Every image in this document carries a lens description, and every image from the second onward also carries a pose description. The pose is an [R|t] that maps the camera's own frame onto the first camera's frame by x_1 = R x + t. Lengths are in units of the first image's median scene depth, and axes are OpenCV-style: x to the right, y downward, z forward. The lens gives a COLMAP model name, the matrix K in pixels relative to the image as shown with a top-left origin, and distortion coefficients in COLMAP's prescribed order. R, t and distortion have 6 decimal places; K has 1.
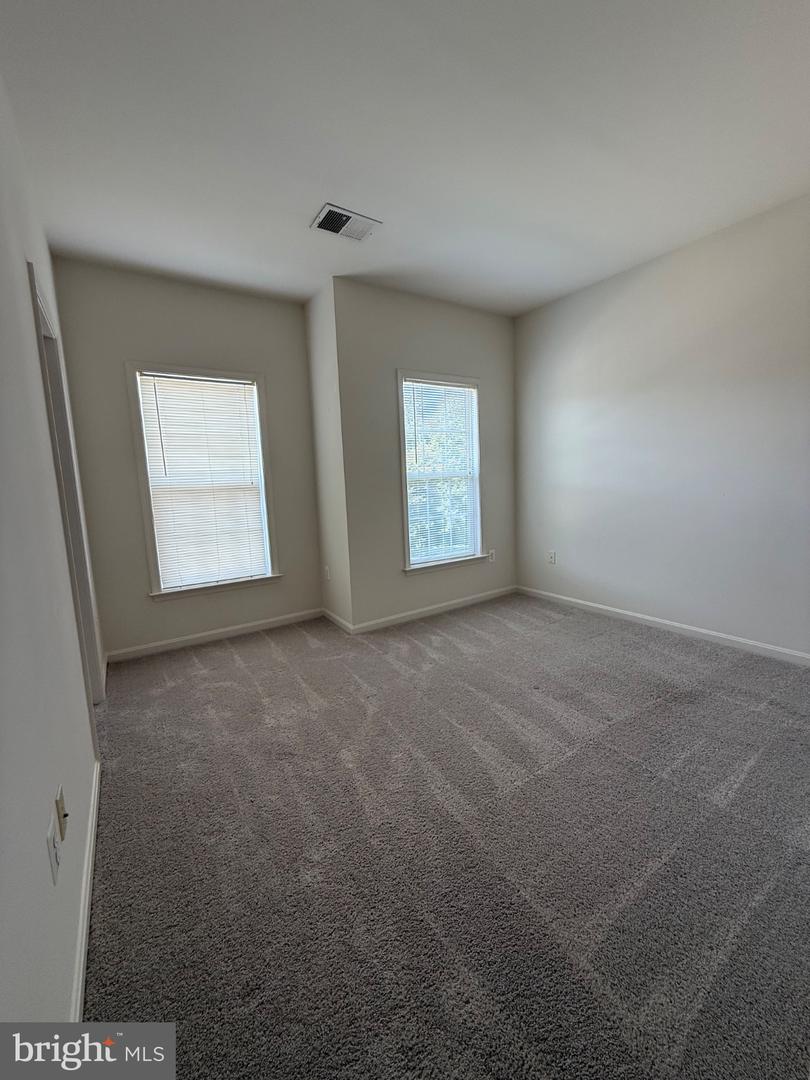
lens RADIAL K [[431.7, 0, 401.8], [0, 431.7, 536.2], [0, 0, 1]] dist [0.001772, 0.000116]
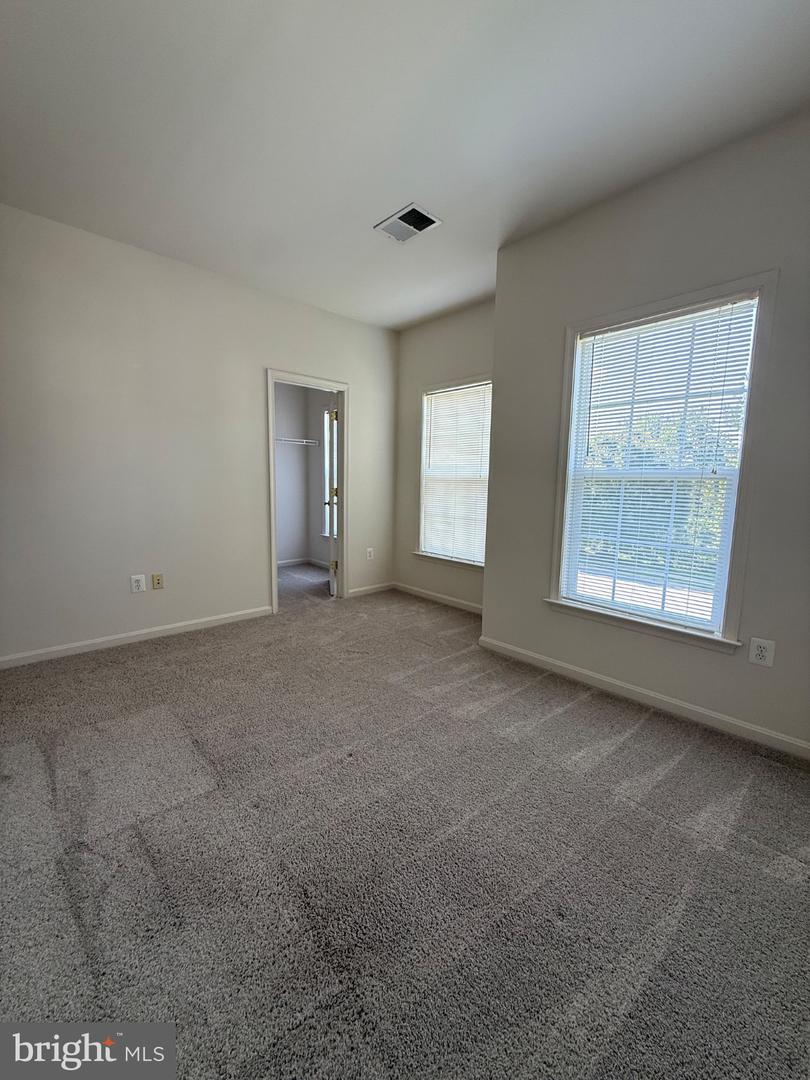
lens RADIAL K [[431.7, 0, 401.8], [0, 431.7, 536.2], [0, 0, 1]] dist [0.001772, 0.000116]
pose [[0.166257, 0.163630, -0.972411, 0.714901], [-0.163338, 0.977083, 0.136490, -0.094515], [0.972461, 0.136139, 0.189174, 0.639023]]
